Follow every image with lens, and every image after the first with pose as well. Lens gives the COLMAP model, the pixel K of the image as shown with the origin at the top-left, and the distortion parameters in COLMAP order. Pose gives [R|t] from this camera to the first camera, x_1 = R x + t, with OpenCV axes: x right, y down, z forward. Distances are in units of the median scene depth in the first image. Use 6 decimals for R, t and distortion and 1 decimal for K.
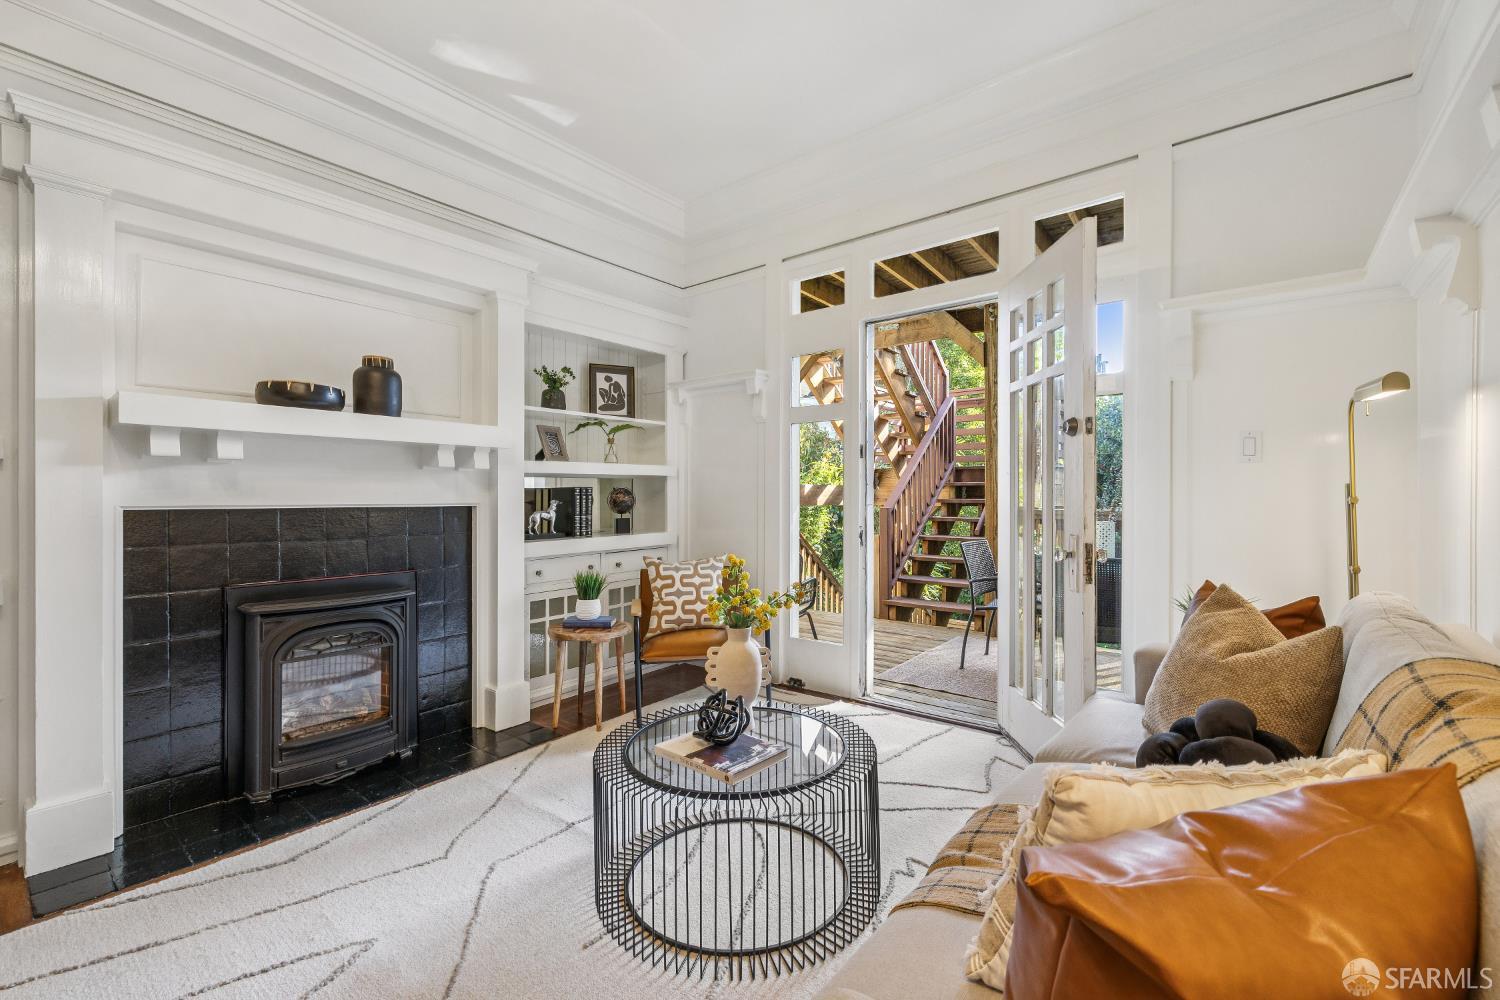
lens RADIAL K [[631.2, 0, 746.7], [0, 631.2, 490.7], [0, 0, 1]] dist [-0.000721, 0.000081]
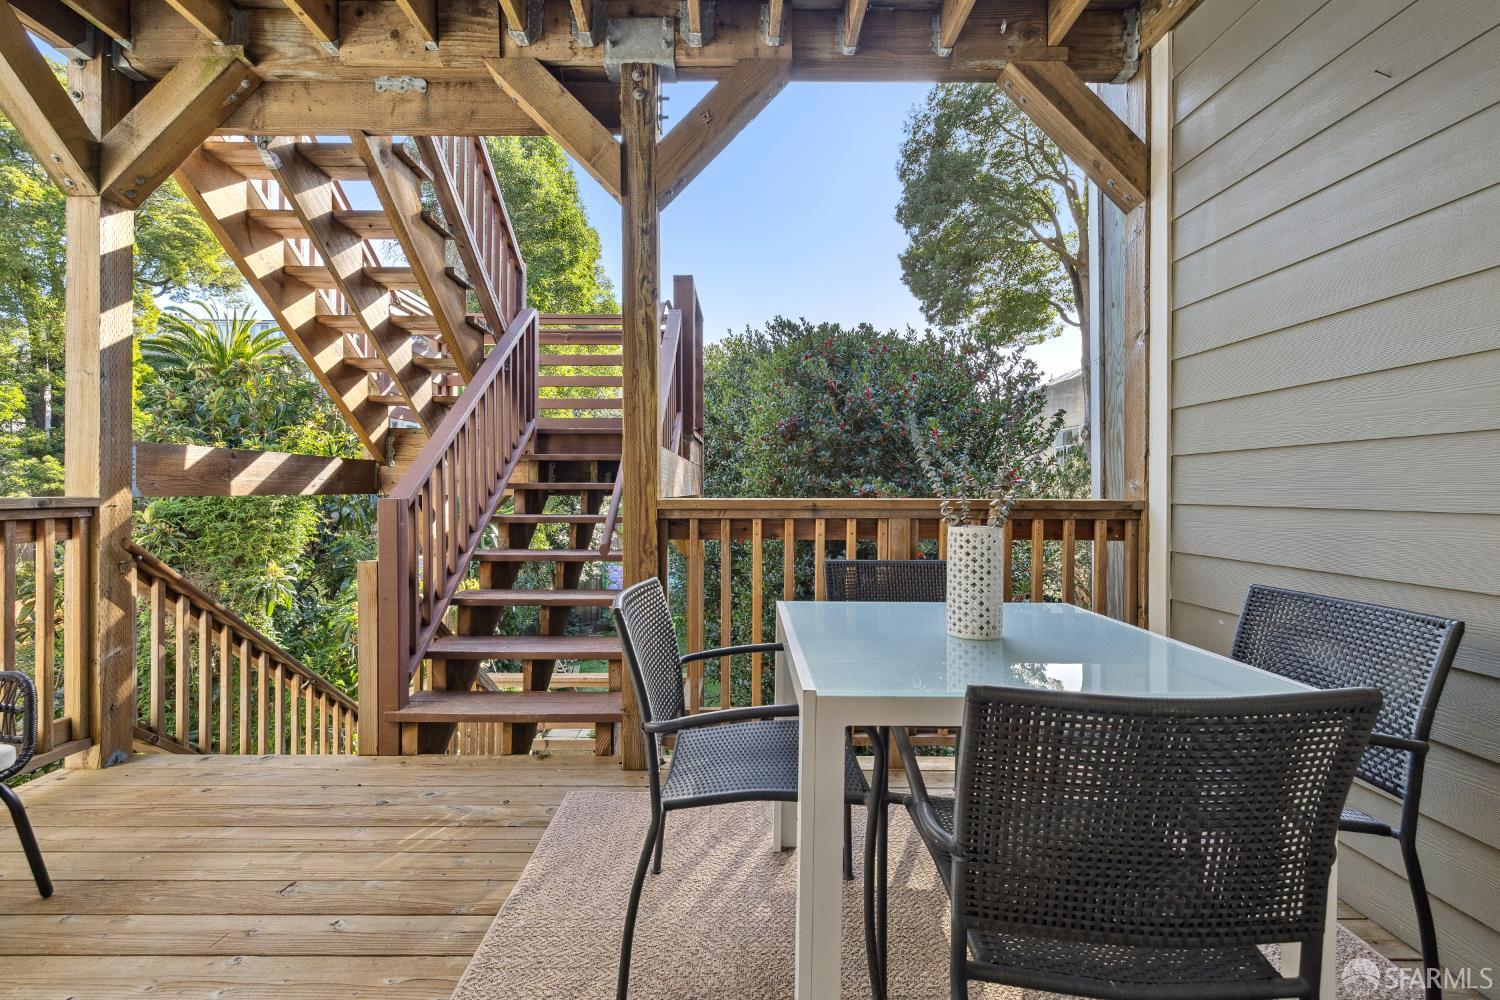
lens RADIAL K [[631.2, 0, 740.1], [0, 631.2, 489.4], [0, 0, 1]] dist [-0.000721, 0.000081]
pose [[0.782801, 0.000286, 0.622272, 0.125998], [-0.006515, 0.999949, 0.007737, 0.014459], [-0.622238, -0.010111, 0.782763, 0.470934]]
